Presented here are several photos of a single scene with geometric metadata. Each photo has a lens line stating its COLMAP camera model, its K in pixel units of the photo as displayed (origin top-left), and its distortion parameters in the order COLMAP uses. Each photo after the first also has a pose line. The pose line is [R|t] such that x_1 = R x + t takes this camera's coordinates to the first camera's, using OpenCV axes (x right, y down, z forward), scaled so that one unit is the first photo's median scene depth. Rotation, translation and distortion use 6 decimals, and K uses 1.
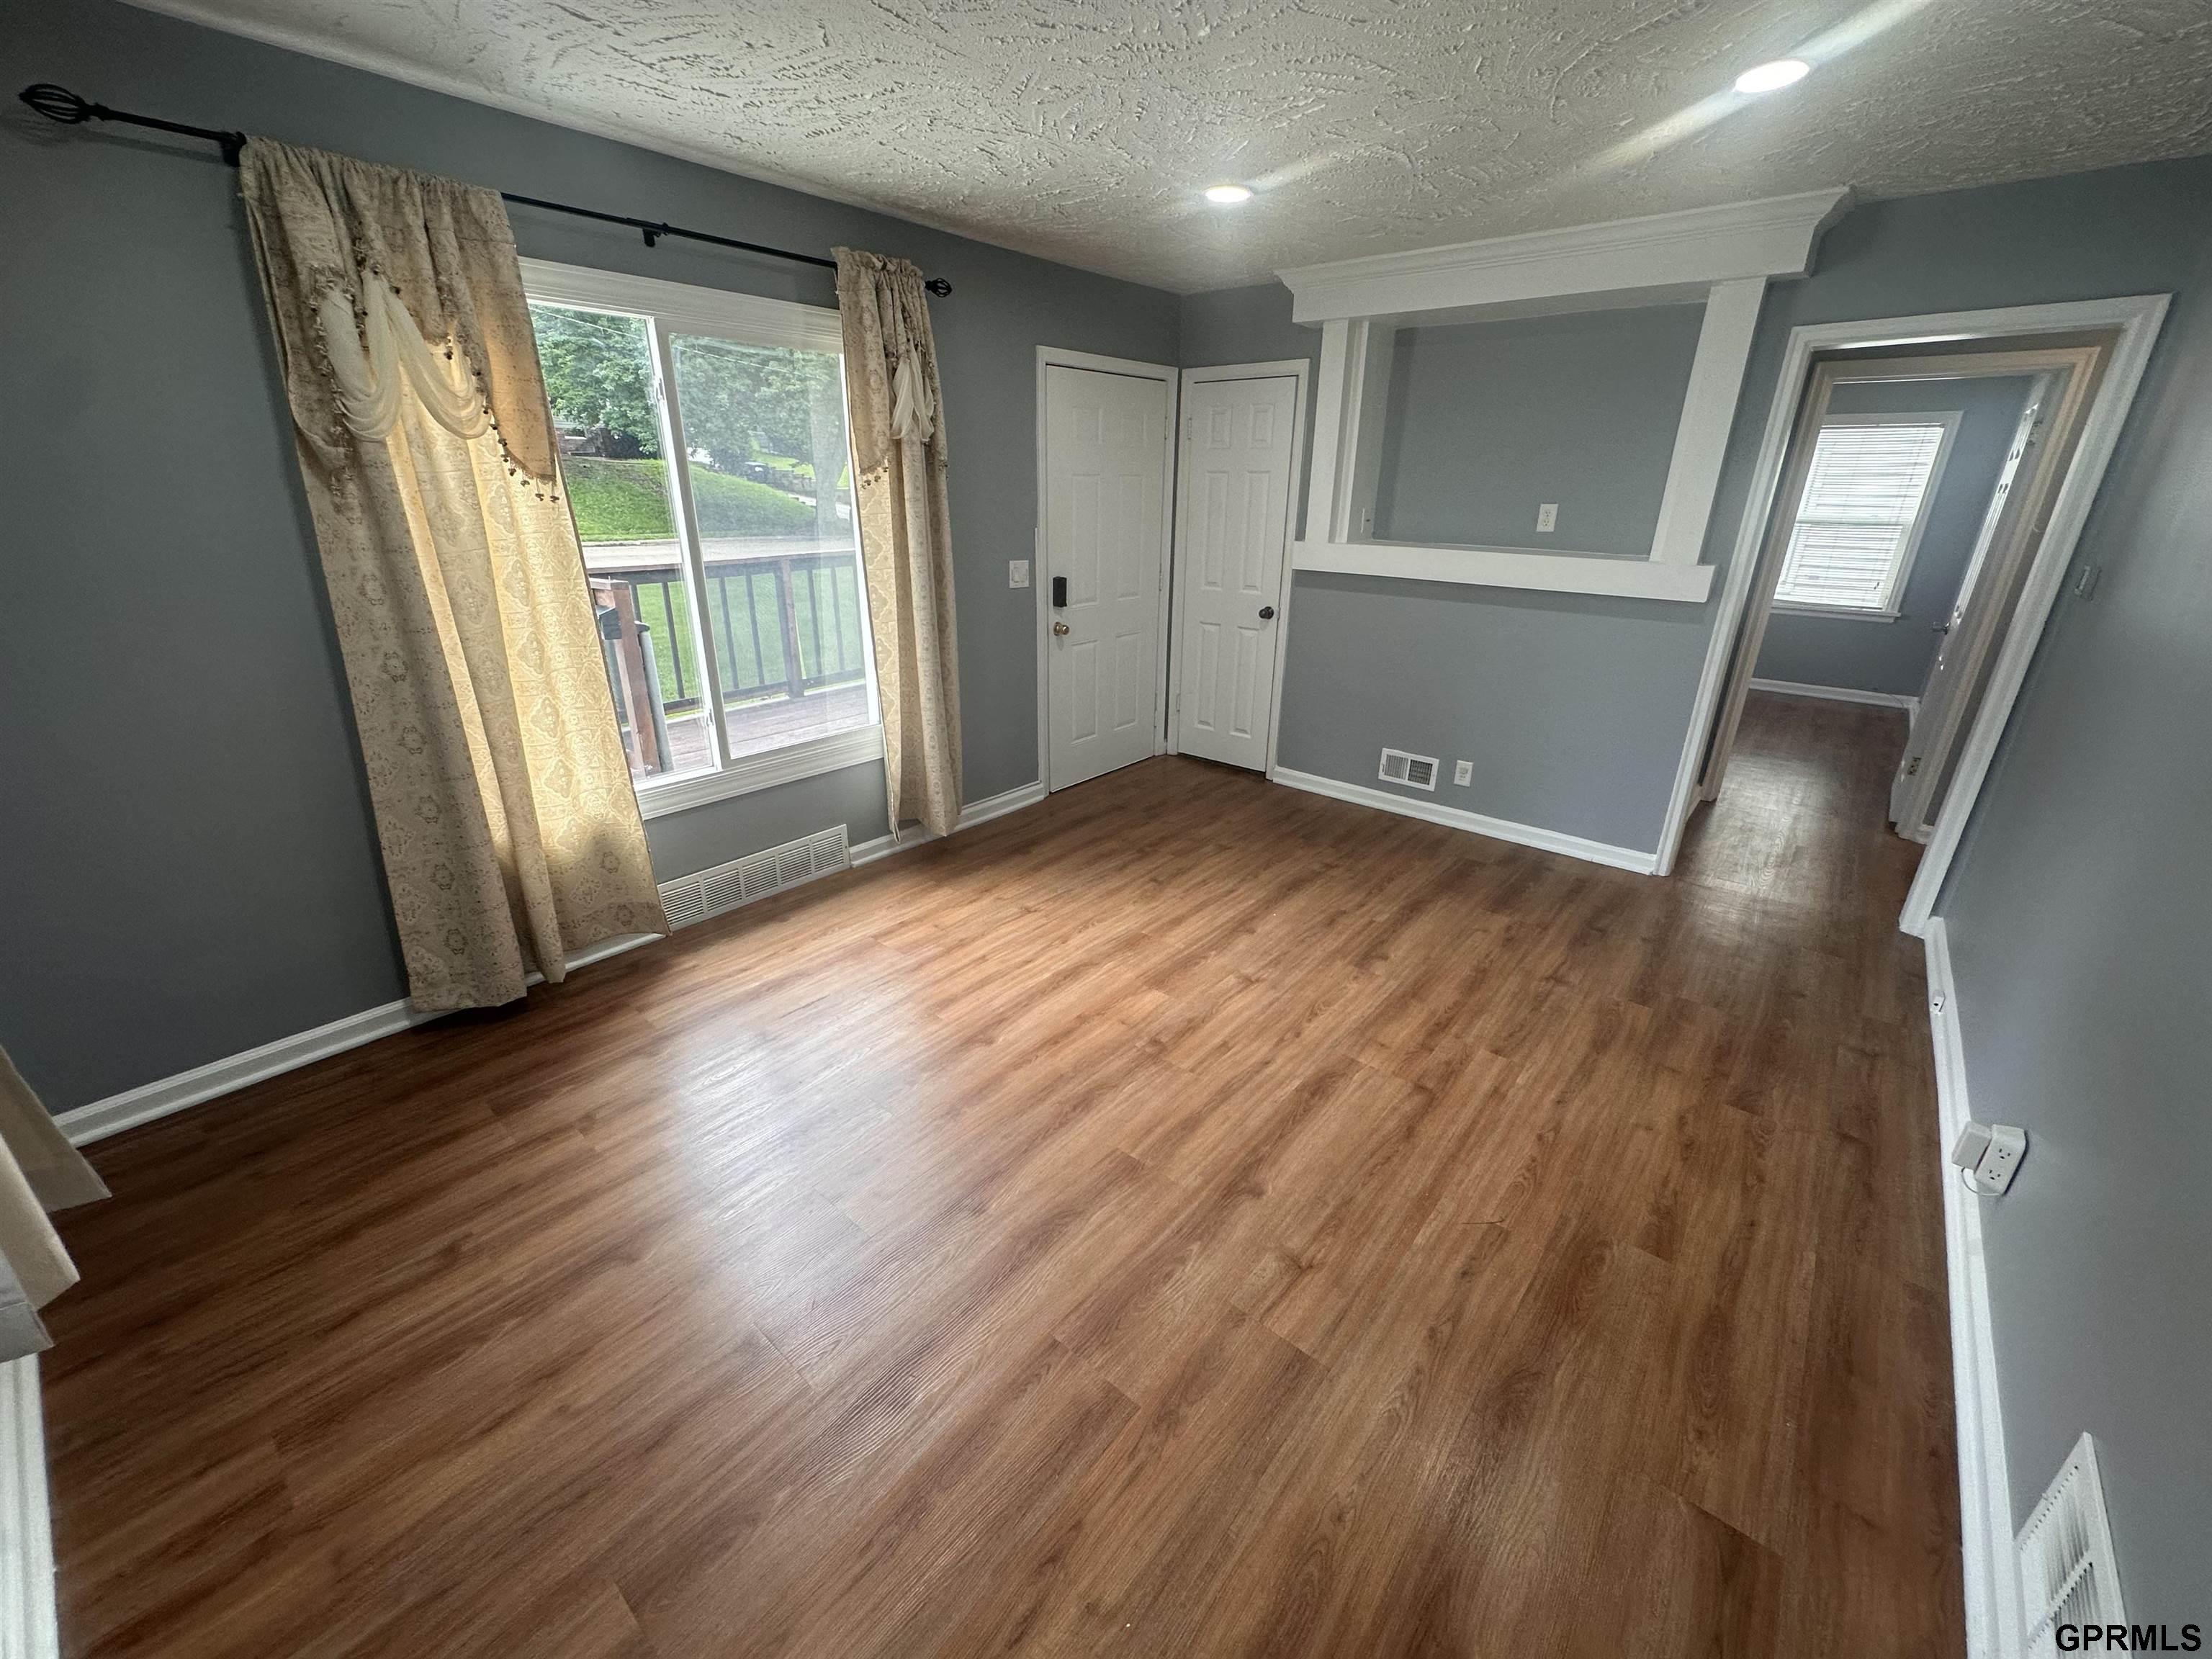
lens RADIAL K [[881.2, 0, 1106.0], [0, 881.2, 829.5], [0, 0, 1]] dist [-0.000277, -0.000006]
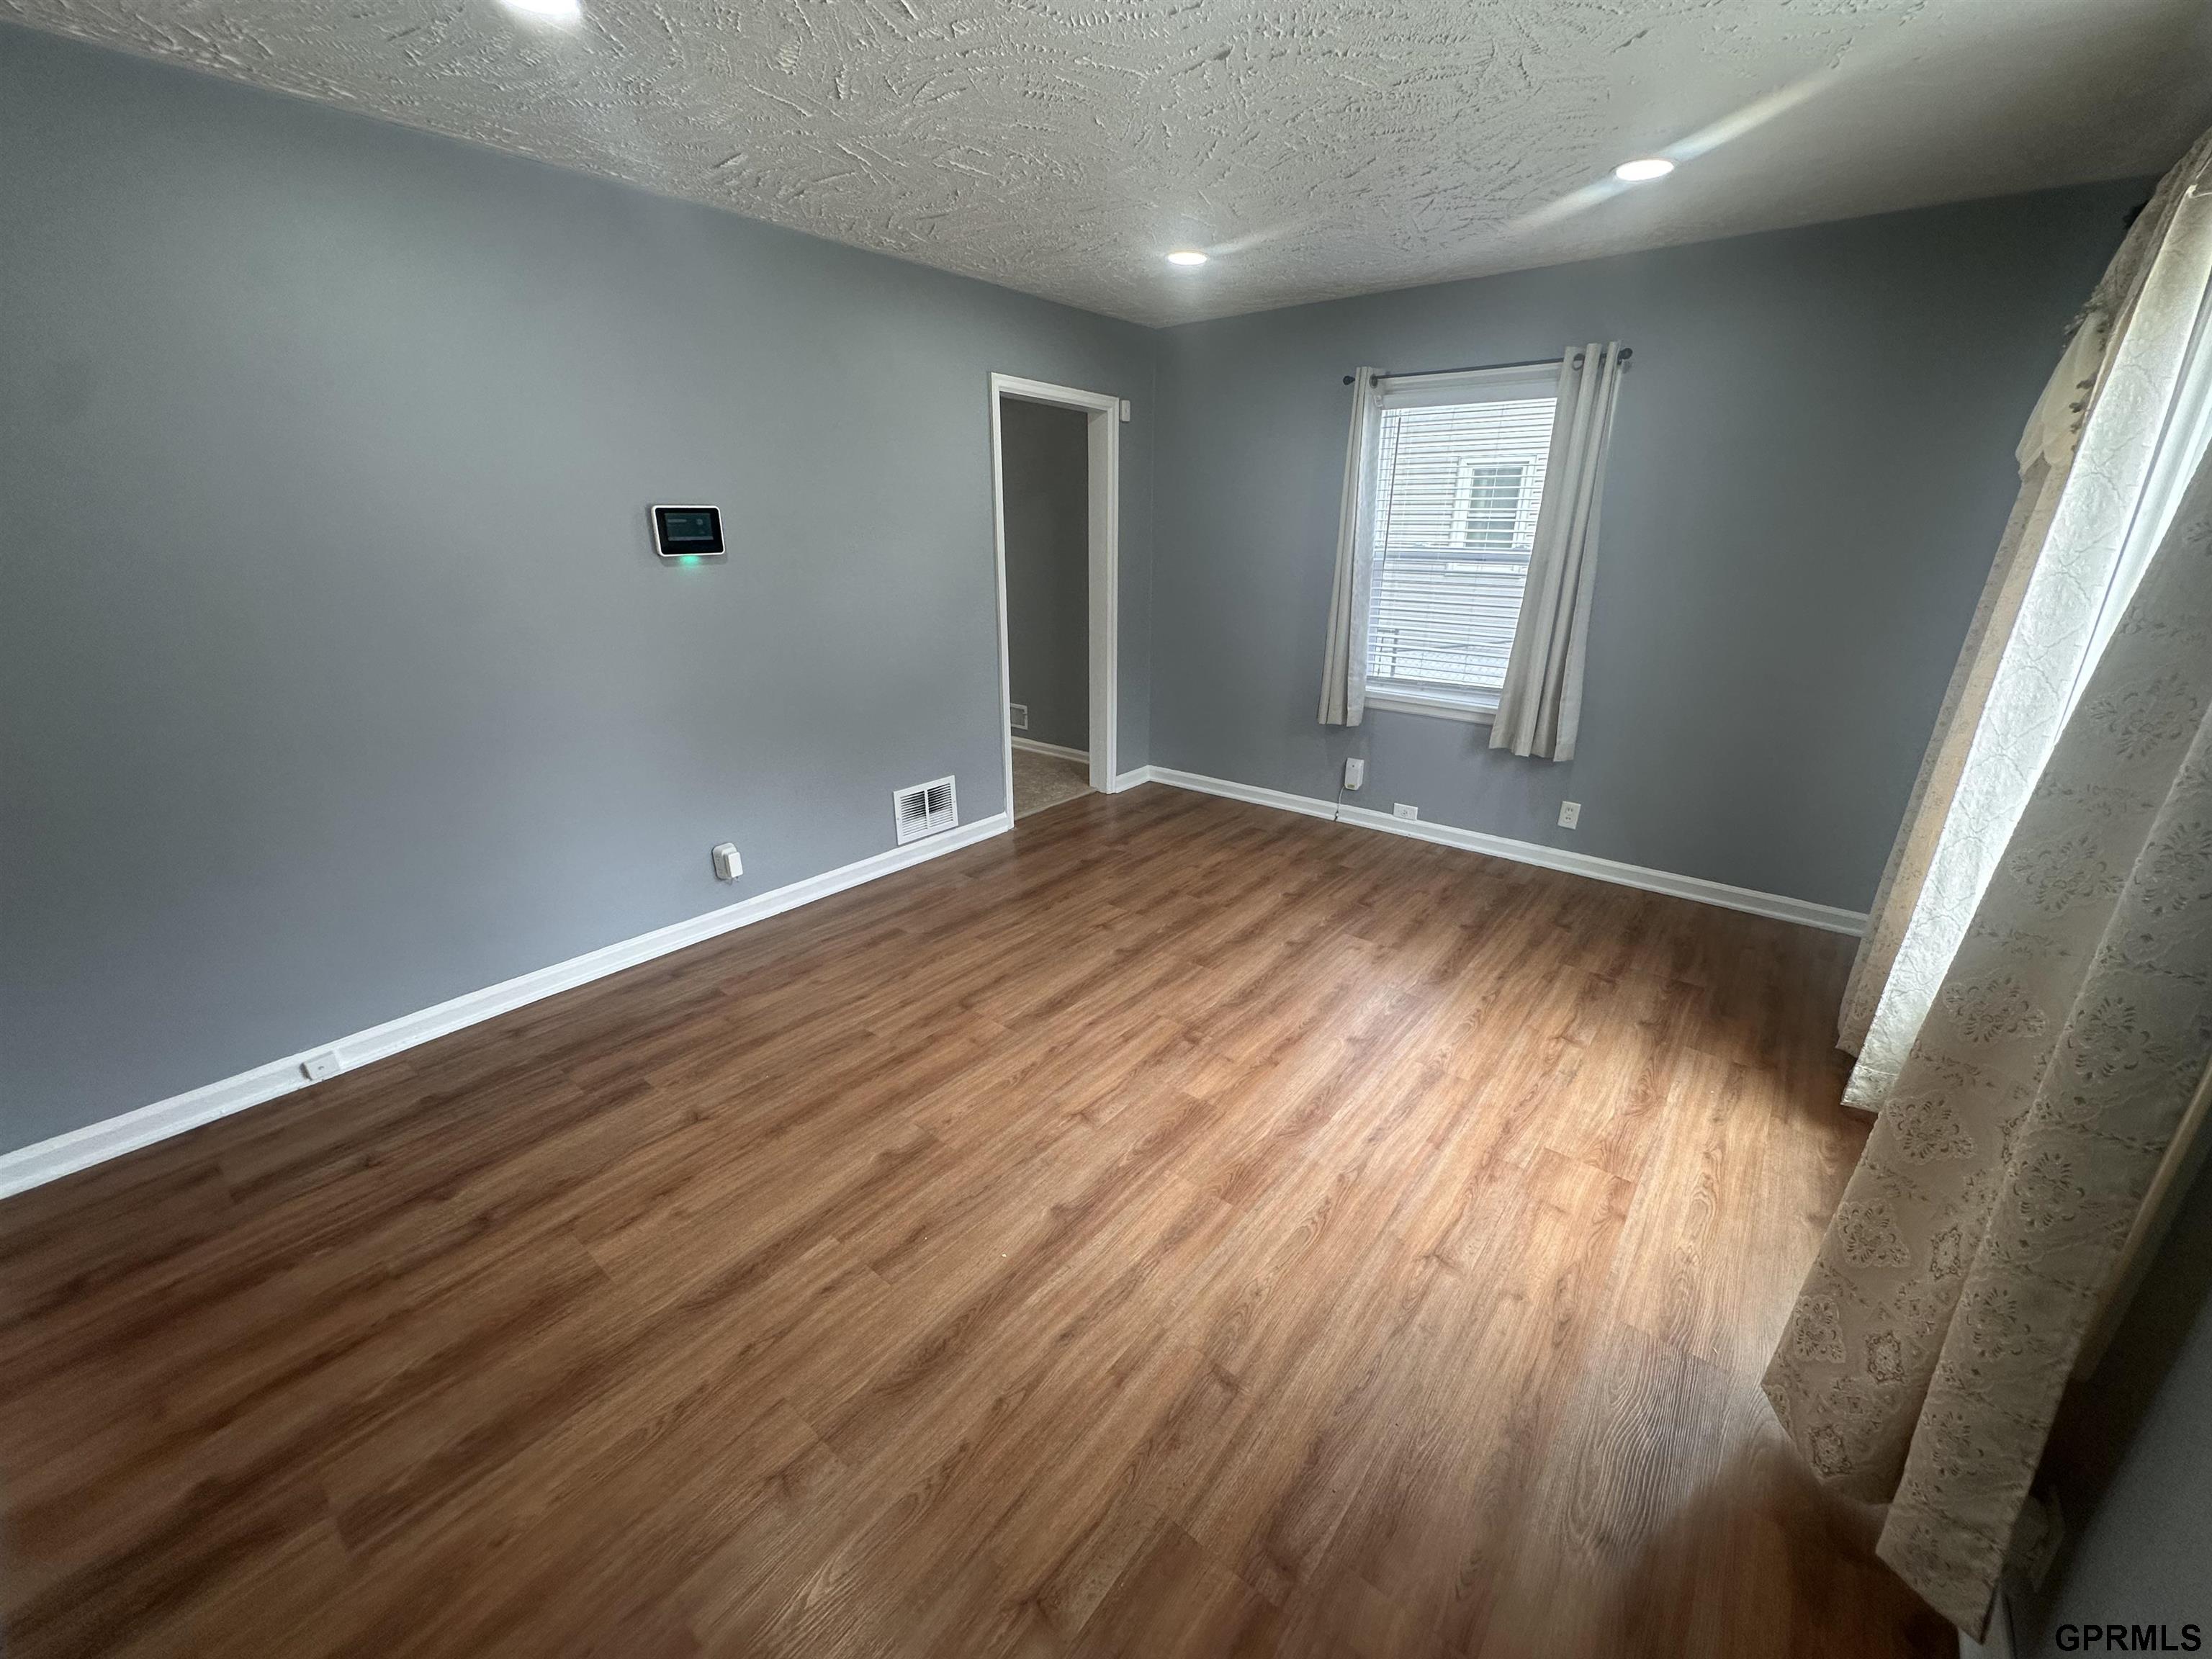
lens RADIAL K [[881.2, 0, 1106.0], [0, 881.2, 829.5], [0, 0, 1]] dist [-0.000277, -0.000006]
pose [[-0.999754, -0.010758, -0.019376, 0.176220], [-0.020916, 0.747007, 0.664487, -0.611997], [0.007325, 0.664729, -0.747049, 1.561541]]
